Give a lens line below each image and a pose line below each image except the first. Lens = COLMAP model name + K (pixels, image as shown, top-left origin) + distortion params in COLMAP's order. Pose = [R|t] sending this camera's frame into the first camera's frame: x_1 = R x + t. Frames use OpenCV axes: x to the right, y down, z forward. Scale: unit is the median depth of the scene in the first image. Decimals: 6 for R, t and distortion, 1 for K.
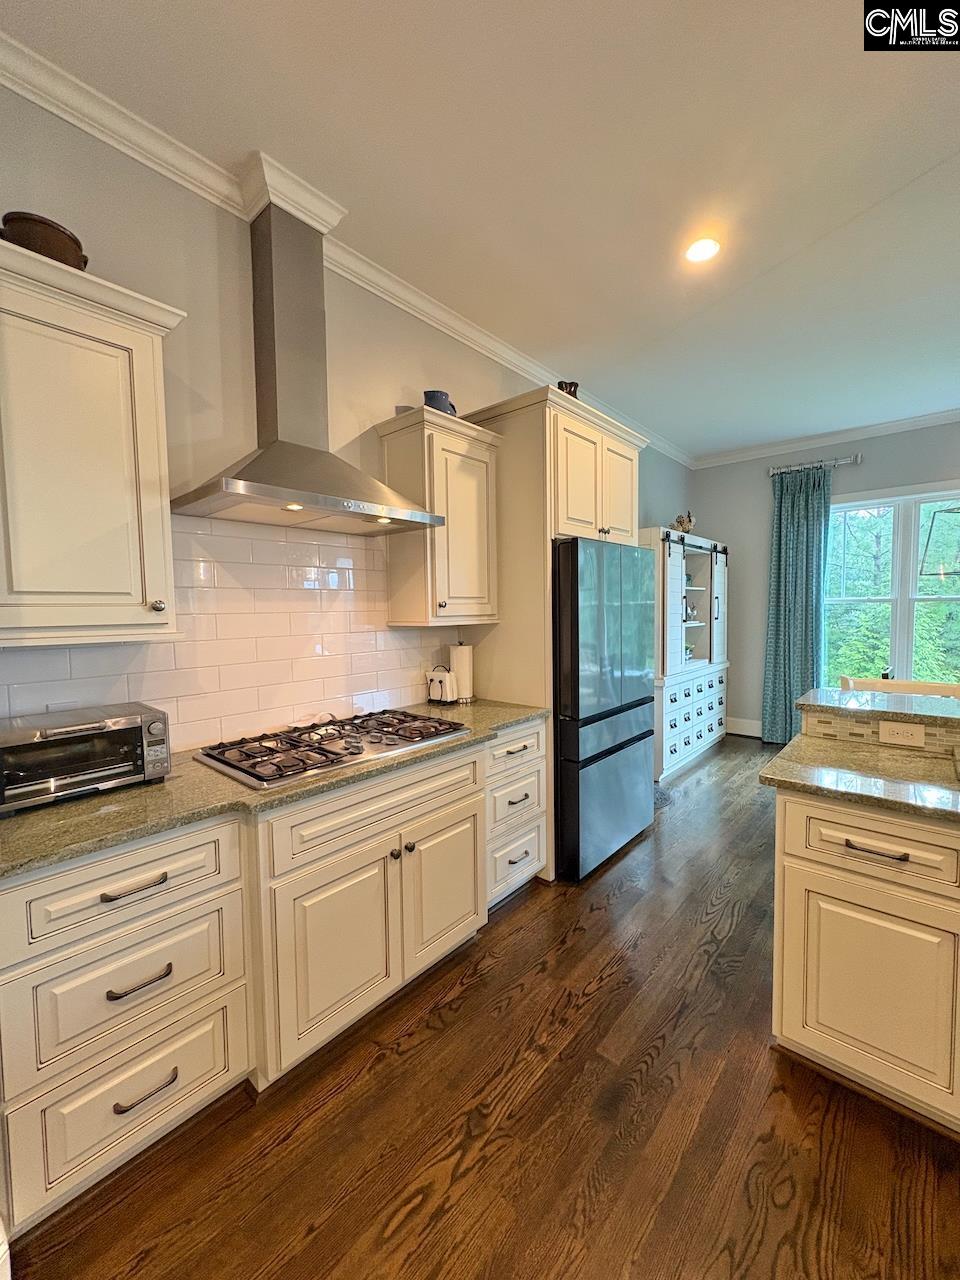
lens RADIAL K [[510.8, 0, 479.6], [0, 510.8, 635.5], [0, 0, 1]] dist [0.001315, -0.000014]
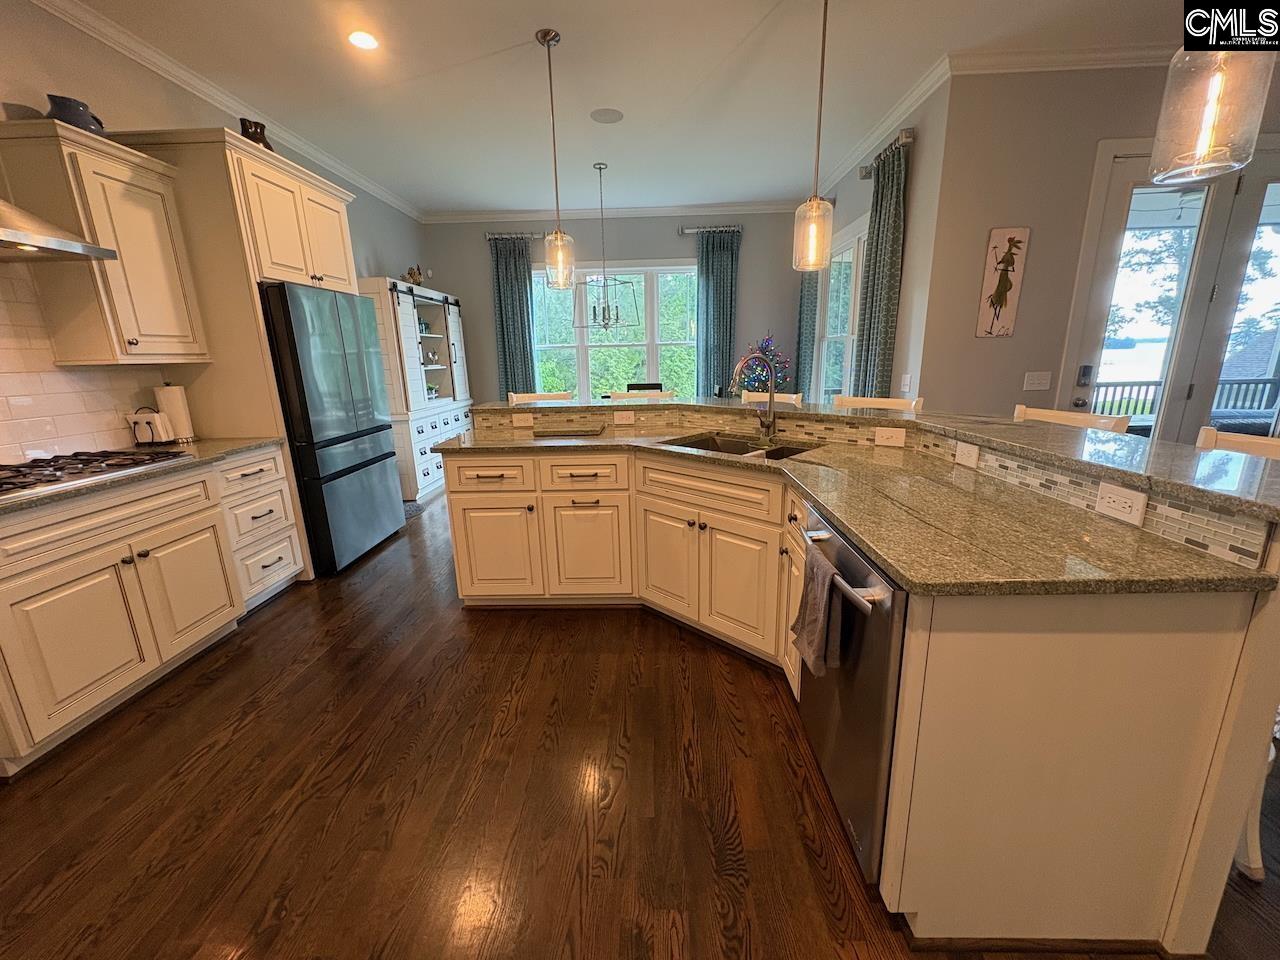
lens RADIAL K [[510.8, 0, 640.3], [0, 510.8, 477.9], [0, 0, 1]] dist [0.001315, -0.000014]
pose [[0.766725, -0.157458, 0.622366, 0.022610], [0.050447, 0.981234, 0.186103, 0.060462], [-0.639990, -0.111293, 0.760280, -0.404994]]
